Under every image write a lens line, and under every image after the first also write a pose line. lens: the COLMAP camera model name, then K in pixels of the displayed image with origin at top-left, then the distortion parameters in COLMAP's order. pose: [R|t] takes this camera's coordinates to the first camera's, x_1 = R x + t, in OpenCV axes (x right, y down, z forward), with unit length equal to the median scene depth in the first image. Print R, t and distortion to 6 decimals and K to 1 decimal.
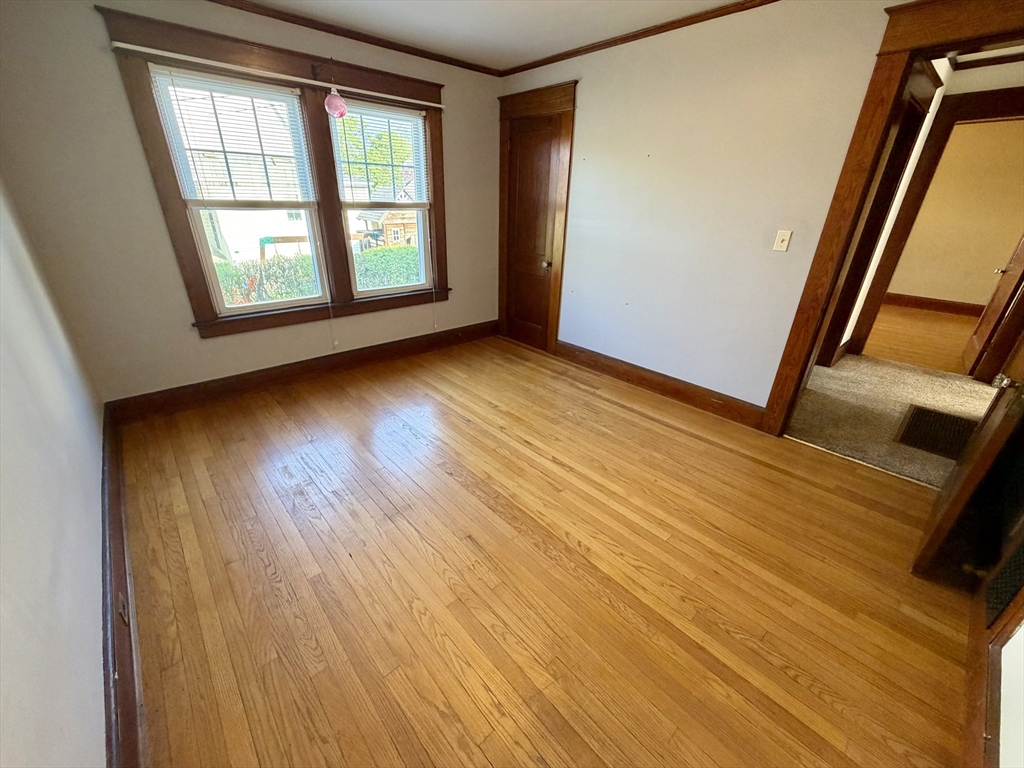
lens RADIAL K [[410.3, 0, 514.2], [0, 410.3, 388.7], [0, 0, 1]] dist [0.000181, -0.000121]
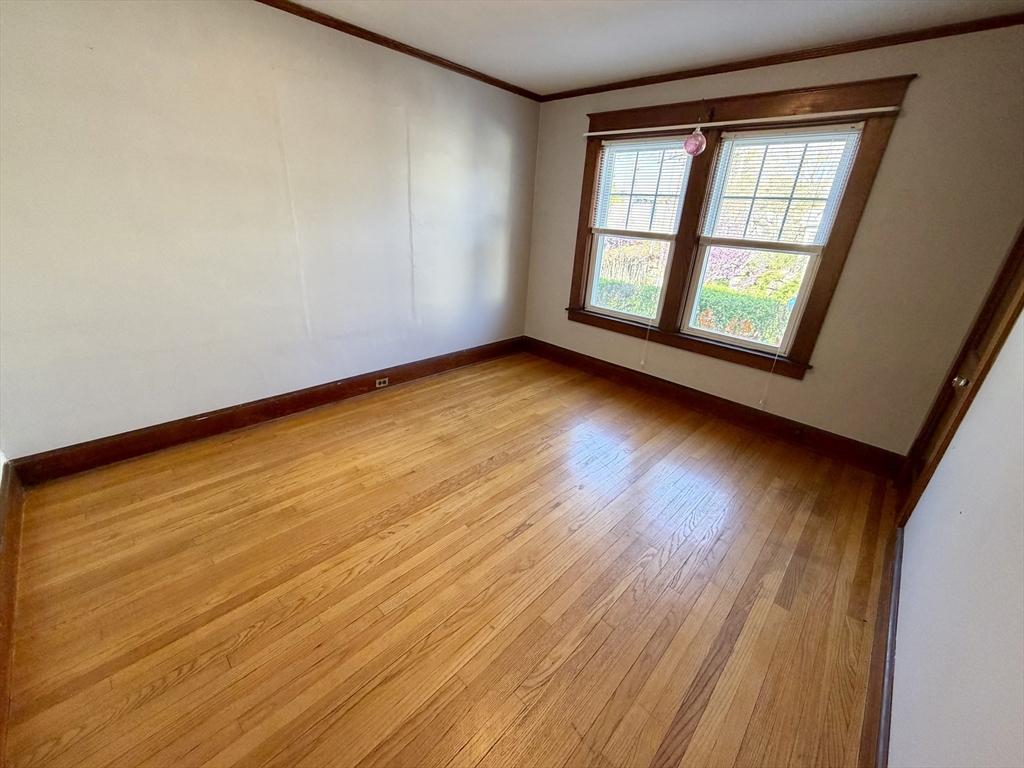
lens RADIAL K [[417.9, 0, 506.5], [0, 417.9, 389.5], [0, 0, 1]] dist [-0.001765, 0.000023]
pose [[0.048395, 0.370899, -0.927411, 0.784816], [-0.471113, 0.827206, 0.306240, -0.298979], [0.880744, 0.422095, 0.214768, 0.665426]]
